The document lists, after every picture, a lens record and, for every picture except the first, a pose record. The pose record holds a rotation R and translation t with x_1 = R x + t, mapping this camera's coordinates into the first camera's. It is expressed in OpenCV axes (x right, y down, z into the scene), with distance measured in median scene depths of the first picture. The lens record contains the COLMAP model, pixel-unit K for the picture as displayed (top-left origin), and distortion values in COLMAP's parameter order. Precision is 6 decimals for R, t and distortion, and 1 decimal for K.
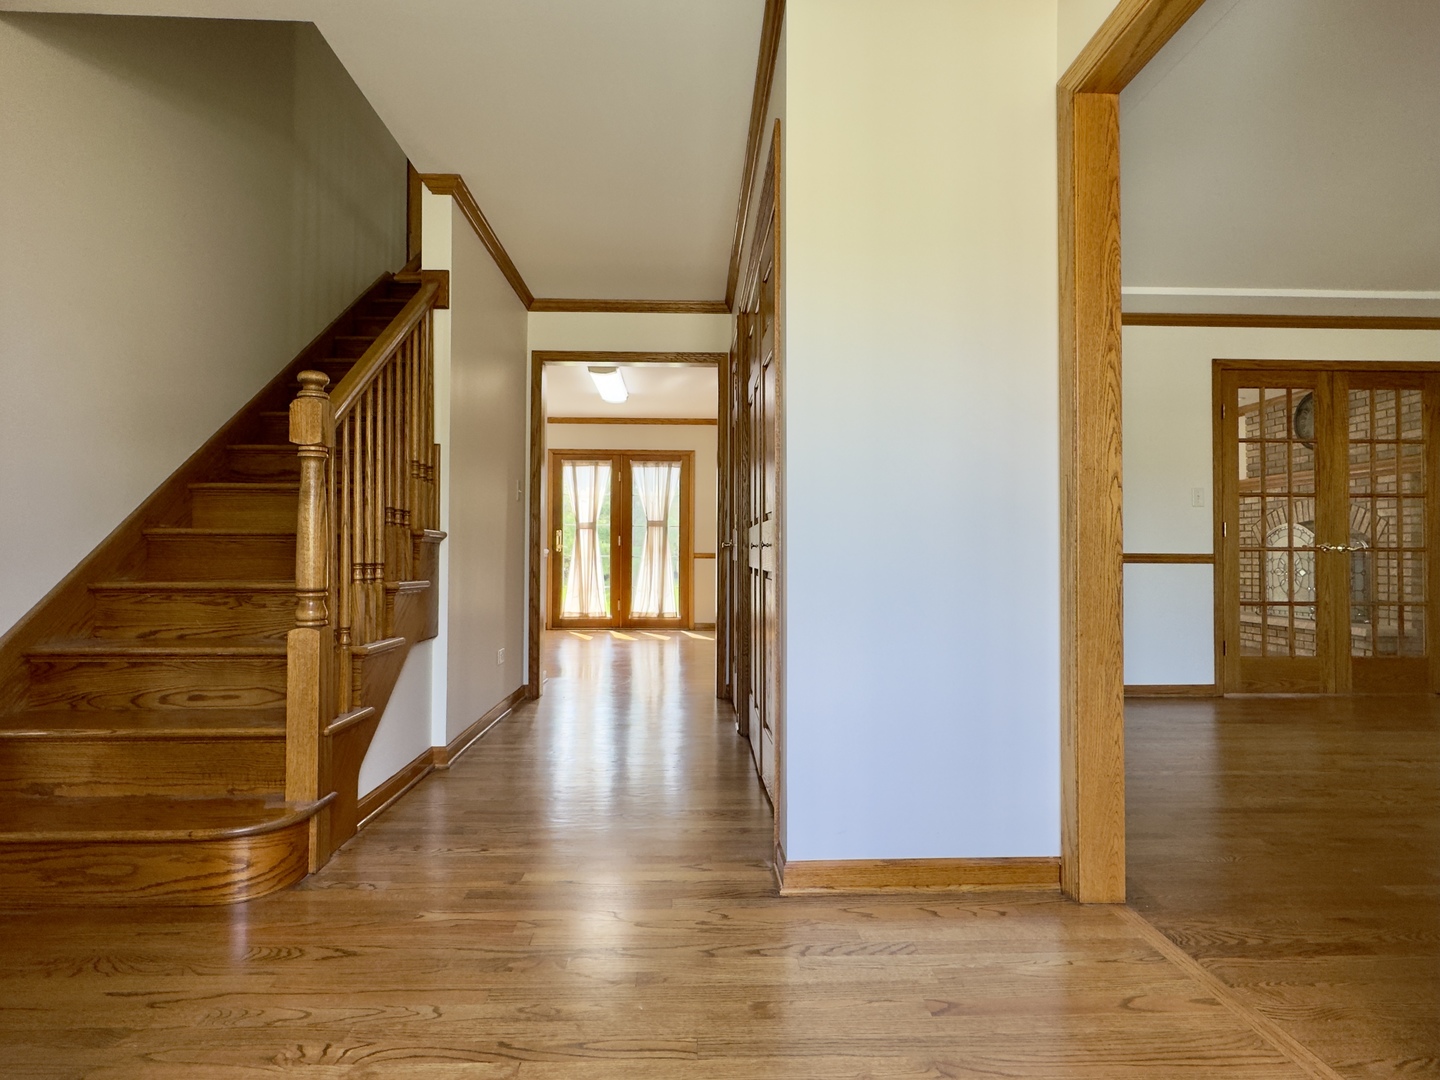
lens RADIAL K [[757.9, 0, 721.0], [0, 757.9, 540.0], [0, 0, 1]] dist [-0.003991, -0.000300]
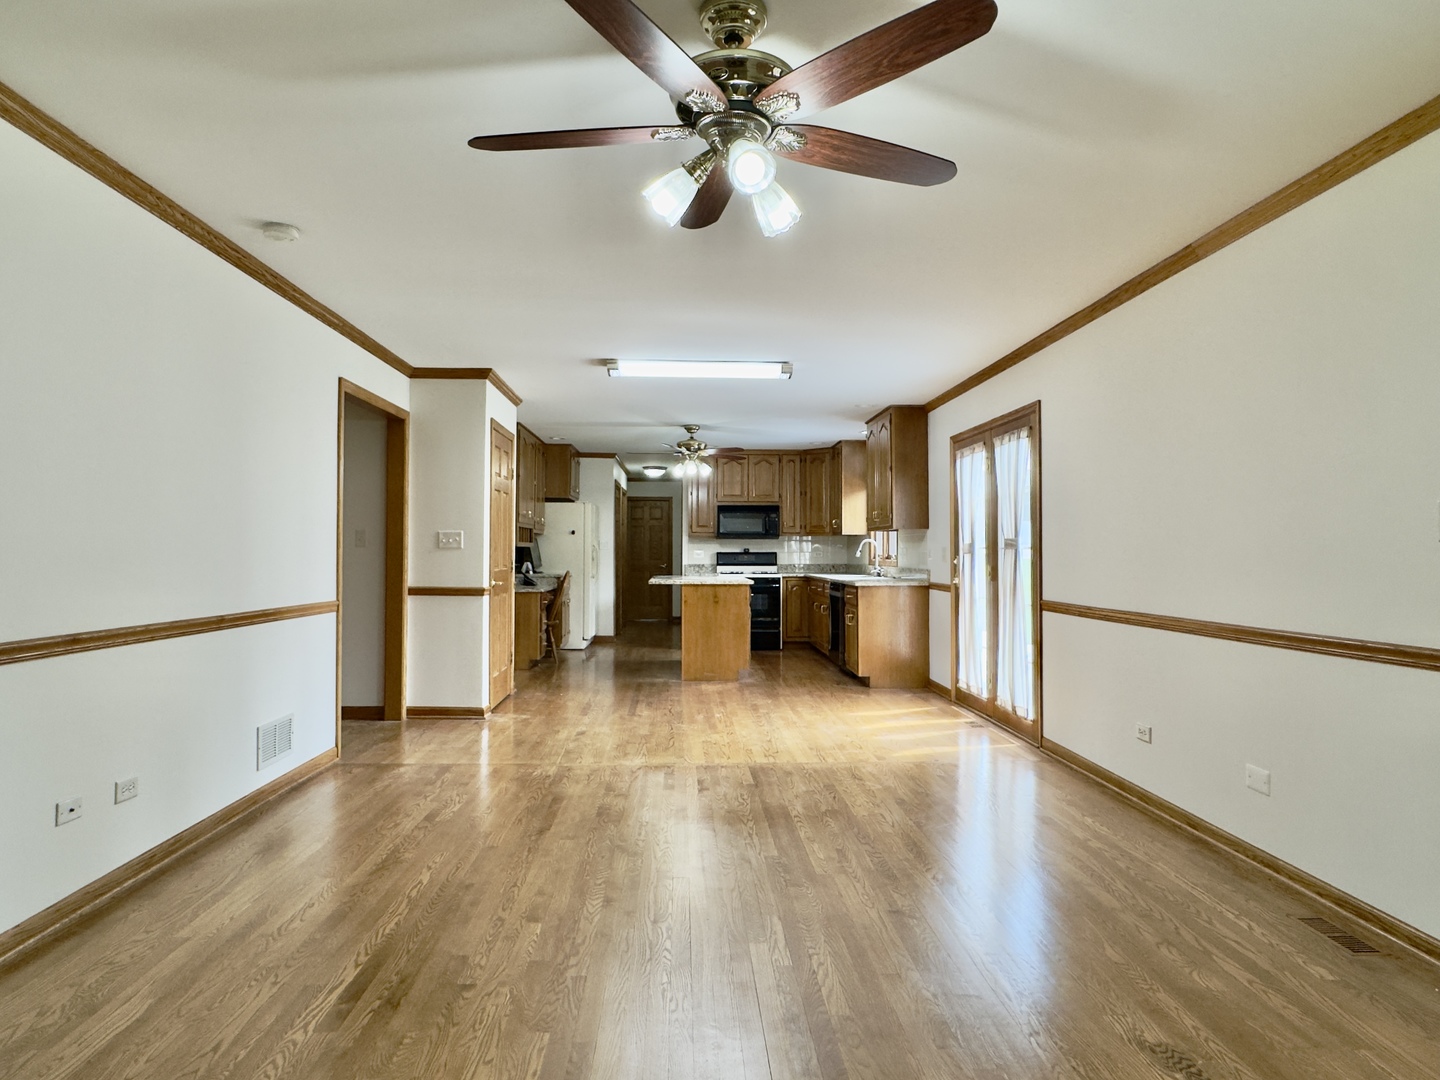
lens RADIAL K [[881.3, 0, 719.2], [0, 881.3, 542.4], [0, 0, 1]] dist [0.005947, -0.001202]
pose [[0.012655, -0.016521, -0.999783, 0.810586], [0.013864, 0.999770, -0.016345, -0.022114], [0.999824, -0.013655, 0.012881, 1.131121]]
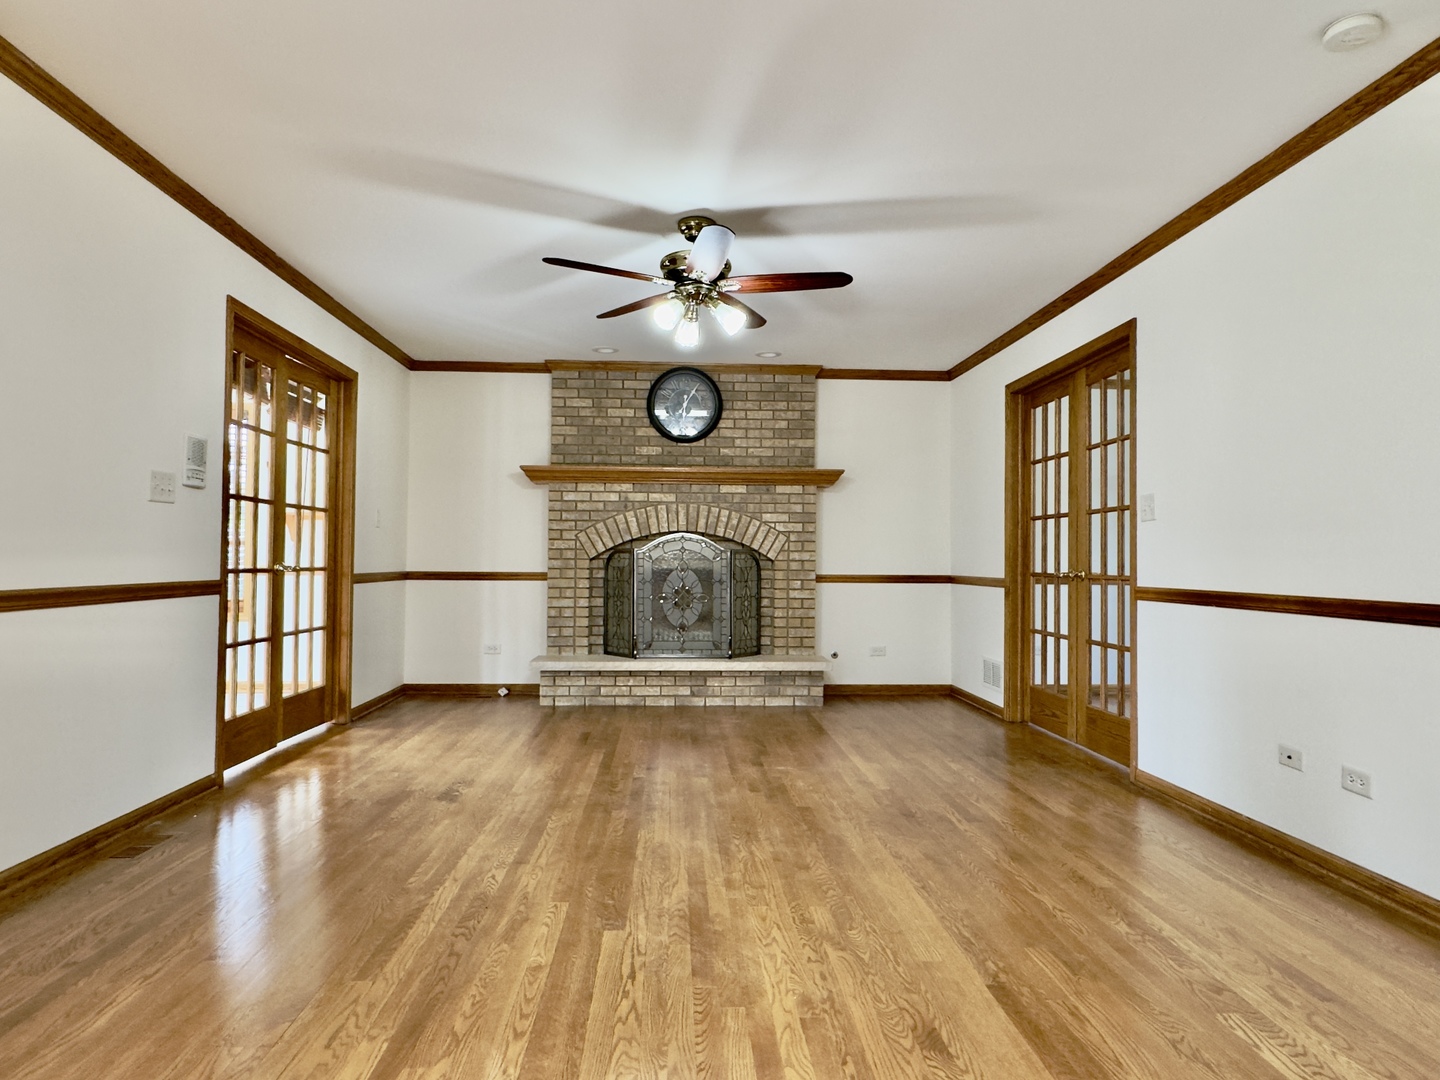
lens RADIAL K [[881.3, 0, 707.8], [0, 881.3, 533.7], [0, 0, 1]] dist [0.005947, -0.001202]
pose [[-0.006759, 0.026273, 0.999632, -0.155123], [-0.027758, 0.999265, -0.026451, 0.000933], [-0.999592, -0.027926, -0.006025, 1.134460]]
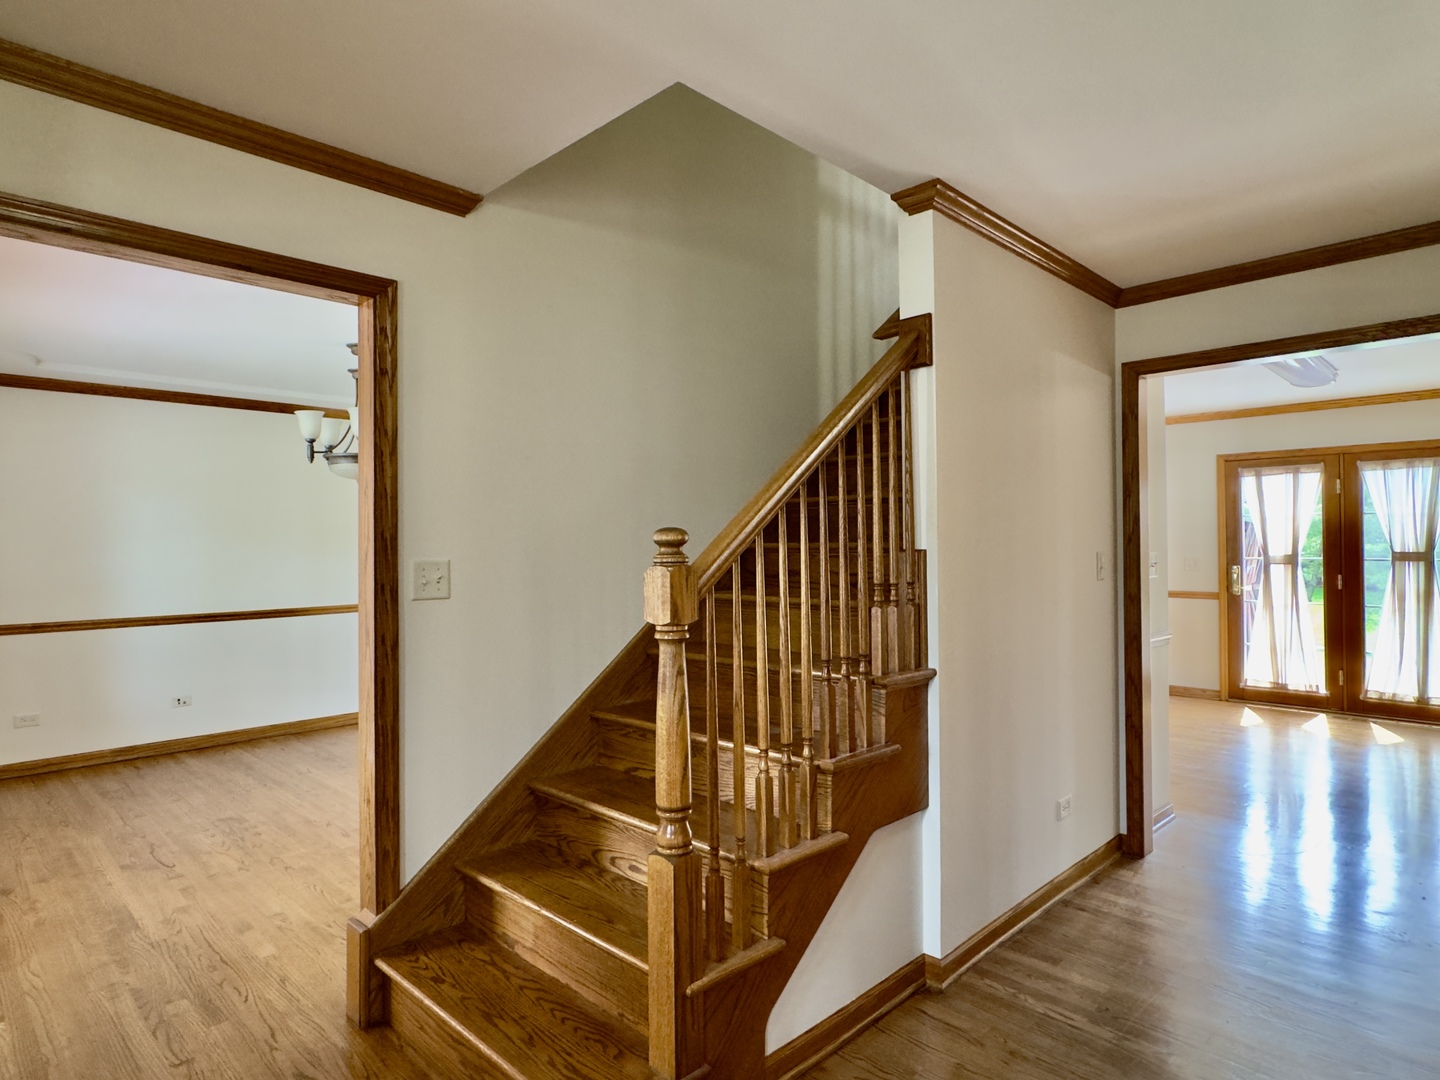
lens RADIAL K [[820.4, 0, 716.5], [0, 820.4, 542.2], [0, 0, 1]] dist [0.001293, -0.002817]
pose [[0.677333, -0.012922, -0.735563, 0.039248], [0.019952, 0.999801, 0.000808, -0.066448], [0.735406, -0.015223, 0.677455, 0.146046]]
